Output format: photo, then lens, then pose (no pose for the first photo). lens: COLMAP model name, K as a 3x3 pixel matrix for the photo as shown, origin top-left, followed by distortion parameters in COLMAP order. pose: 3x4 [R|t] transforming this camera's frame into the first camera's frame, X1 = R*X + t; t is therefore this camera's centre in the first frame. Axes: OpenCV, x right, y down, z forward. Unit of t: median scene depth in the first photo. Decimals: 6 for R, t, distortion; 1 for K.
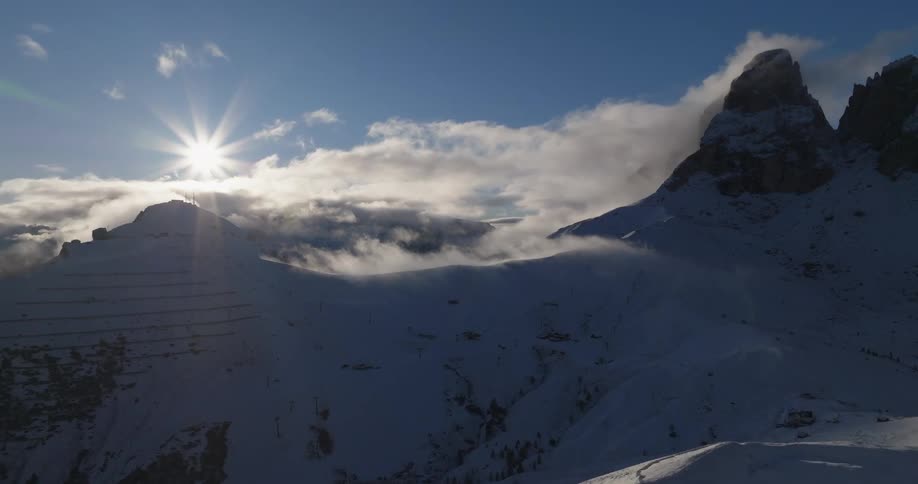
lens RADIAL K [[644.7, 0, 458.9], [0, 644.7, 238.2], [0, 0, 1]] dist [0.004192, 0.008744]
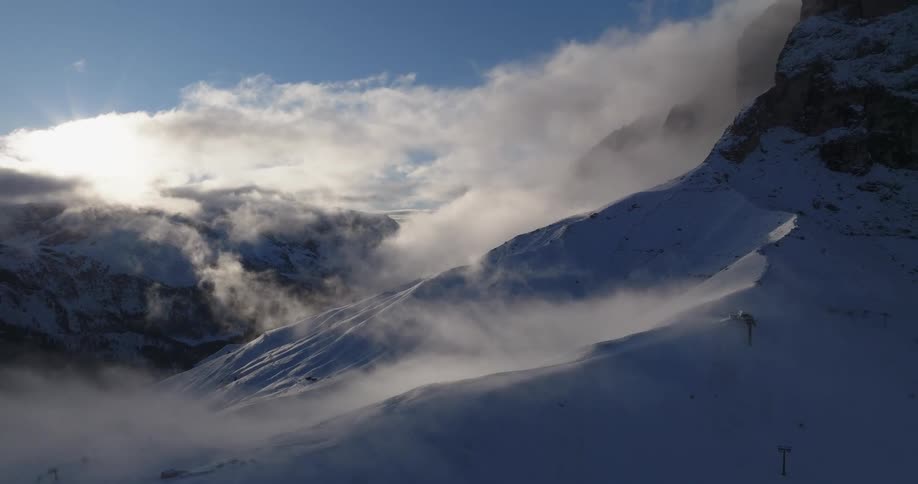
lens RADIAL K [[644.7, 0, 459.0], [0, 644.7, 240.2], [0, 0, 1]] dist [0.004192, 0.008744]
pose [[0.989228, -0.002173, 0.146370, 0.042611], [0.000720, 0.999950, 0.009980, -0.017283], [-0.146384, -0.009767, 0.989180, 0.528151]]
